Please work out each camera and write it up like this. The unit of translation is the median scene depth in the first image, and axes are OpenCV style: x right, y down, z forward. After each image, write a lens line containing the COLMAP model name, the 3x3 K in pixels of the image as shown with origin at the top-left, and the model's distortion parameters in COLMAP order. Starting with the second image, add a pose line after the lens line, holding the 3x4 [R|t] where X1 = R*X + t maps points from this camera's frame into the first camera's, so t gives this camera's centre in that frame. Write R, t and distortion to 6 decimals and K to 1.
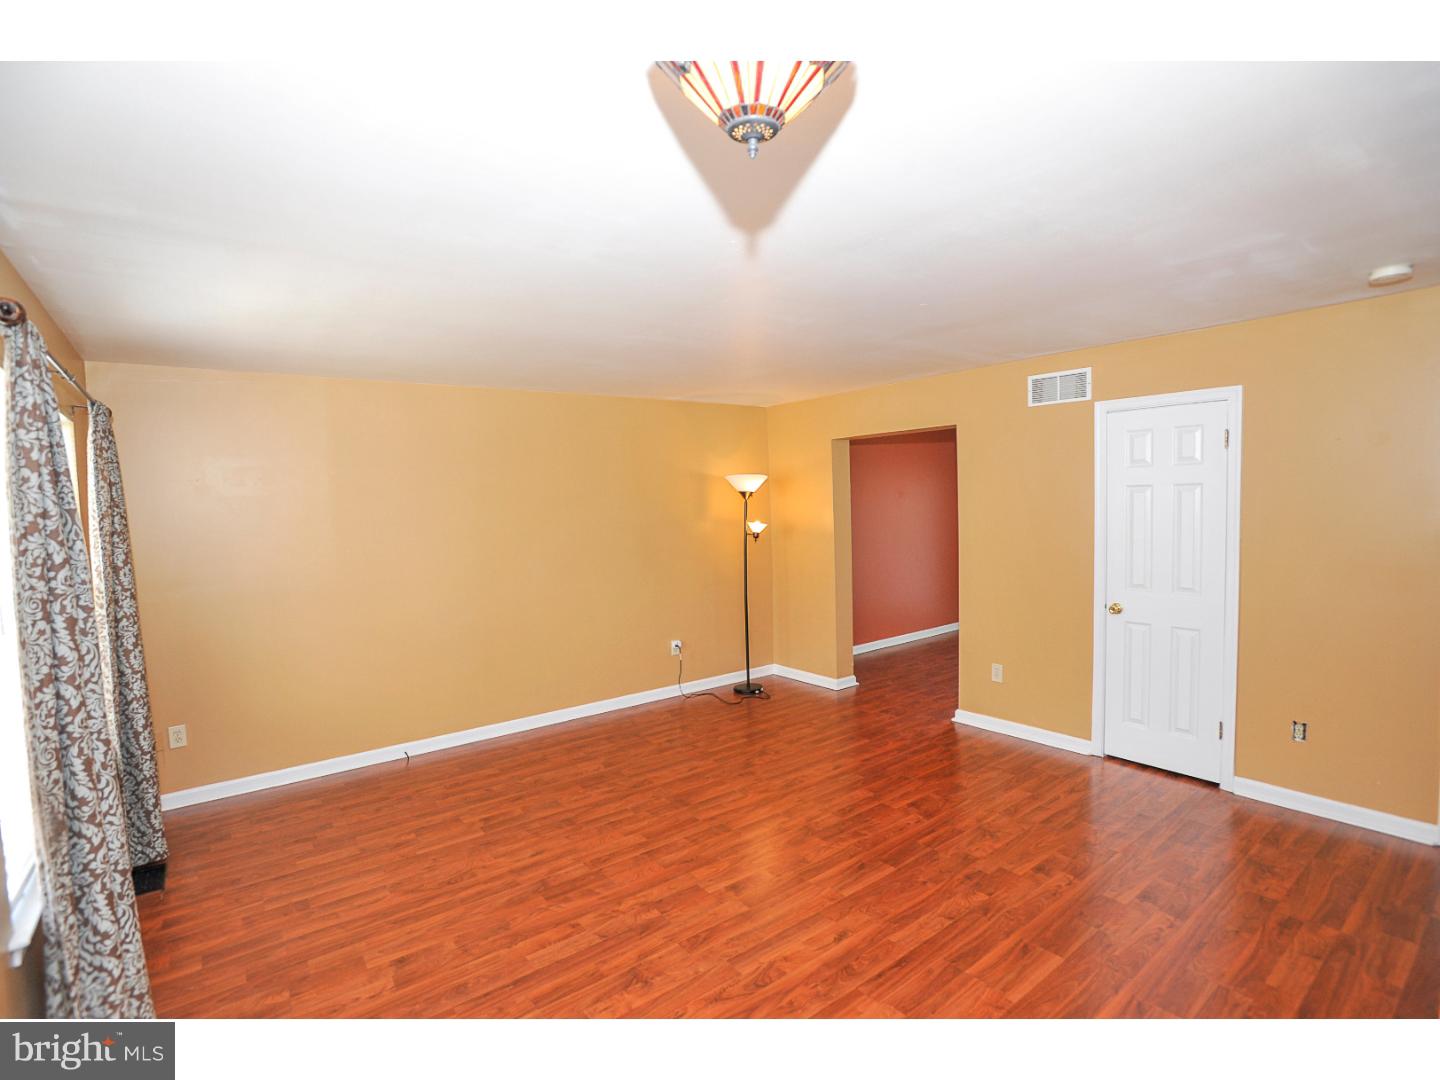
lens RADIAL K [[693.5, 0, 719.3], [0, 693.5, 541.4], [0, 0, 1]] dist [-0.068669, 0.024327]
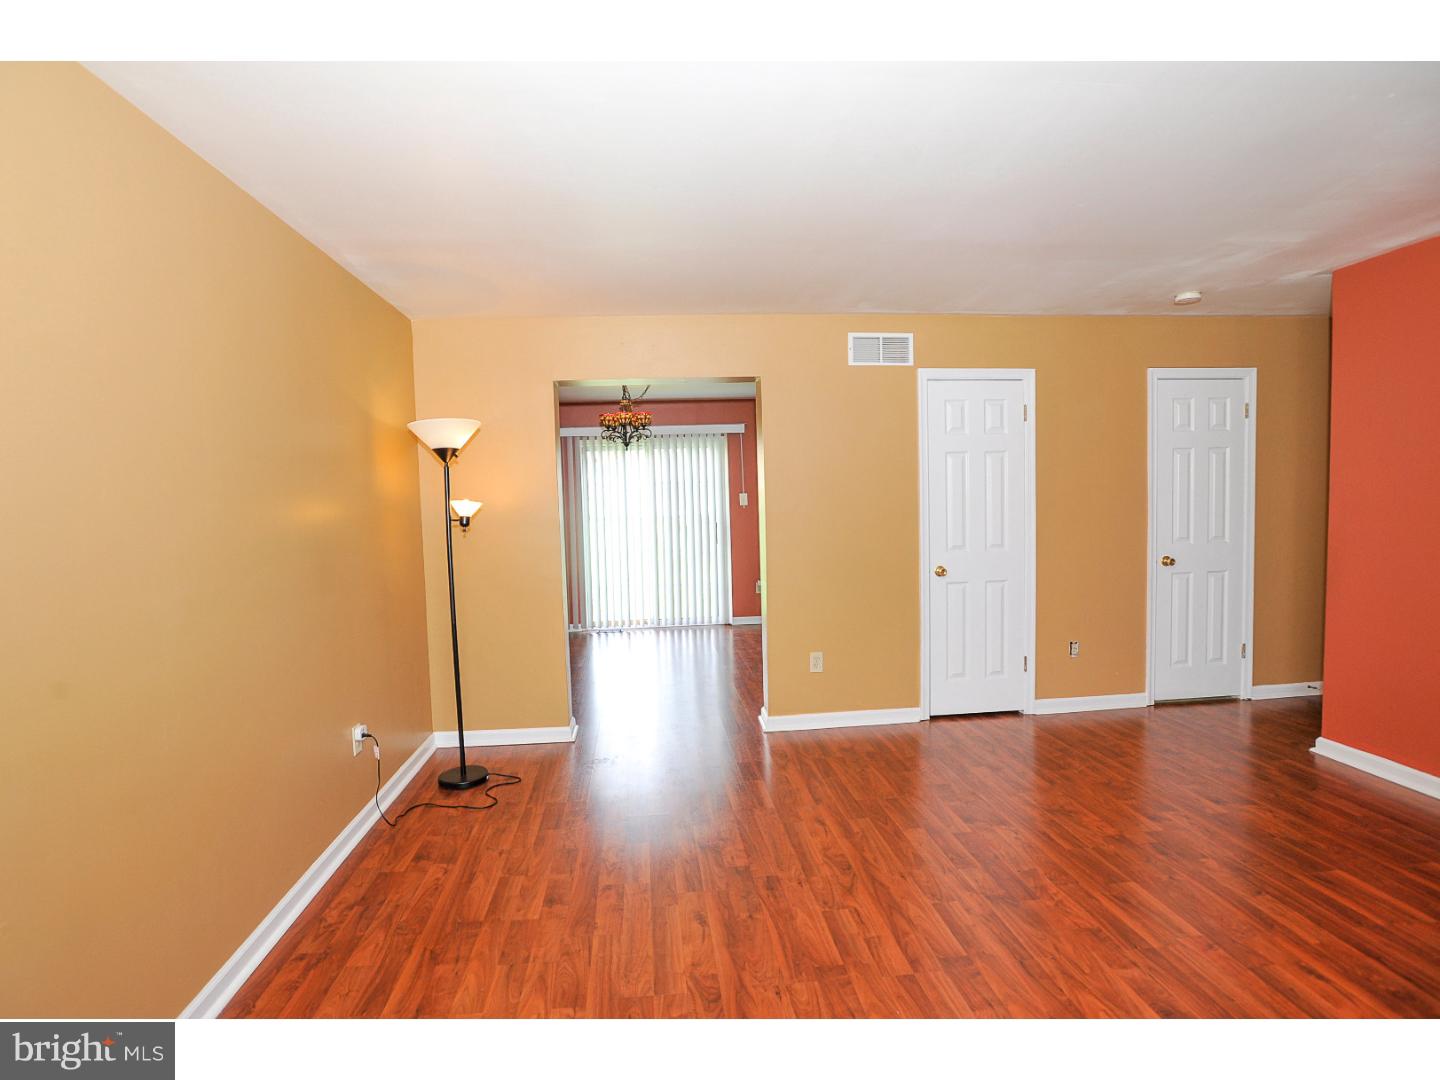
lens RADIAL K [[728.1, 0, 694.2], [0, 728.1, 541.4], [0, 0, 1]] dist [-0.073083, 0.028045]
pose [[0.547737, -0.037307, 0.835818, -0.565272], [0.062017, 0.998067, 0.003907, 0.027787], [-0.834349, 0.049695, 0.548992, 0.747309]]
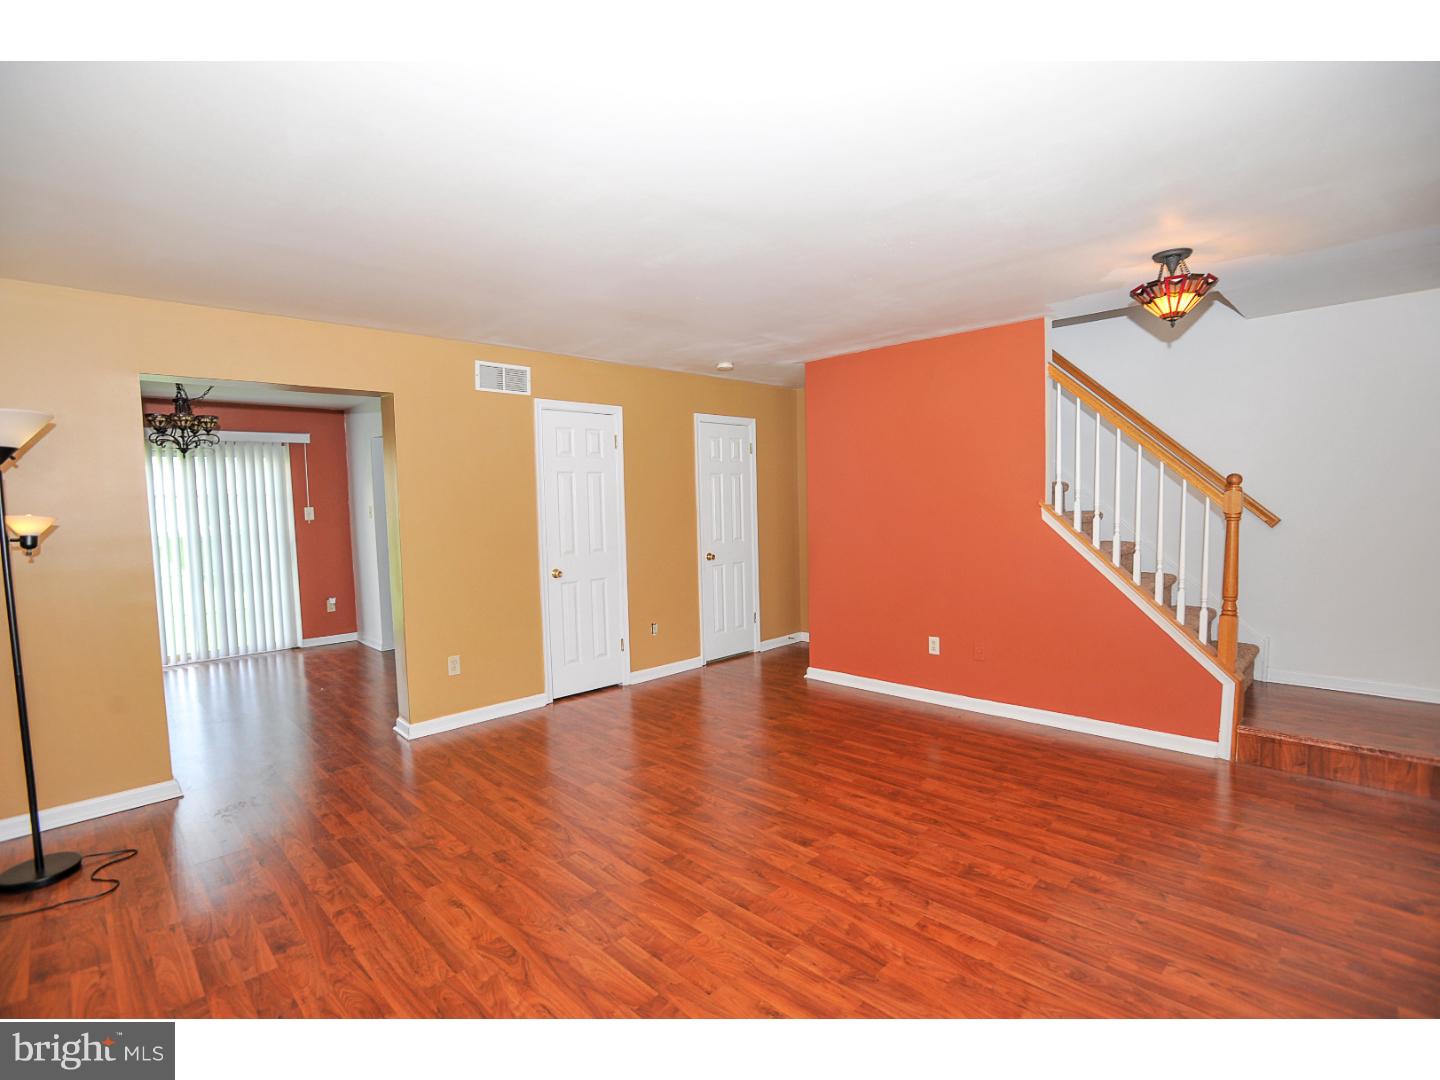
lens RADIAL K [[693.5, 0, 719.3], [0, 693.5, 541.4], [0, 0, 1]] dist [-0.068669, 0.024327]
pose [[-0.126234, -0.029290, 0.991568, -0.700603], [0.084901, 0.995577, 0.040216, 0.018754], [-0.988361, 0.089262, -0.123189, 0.908782]]
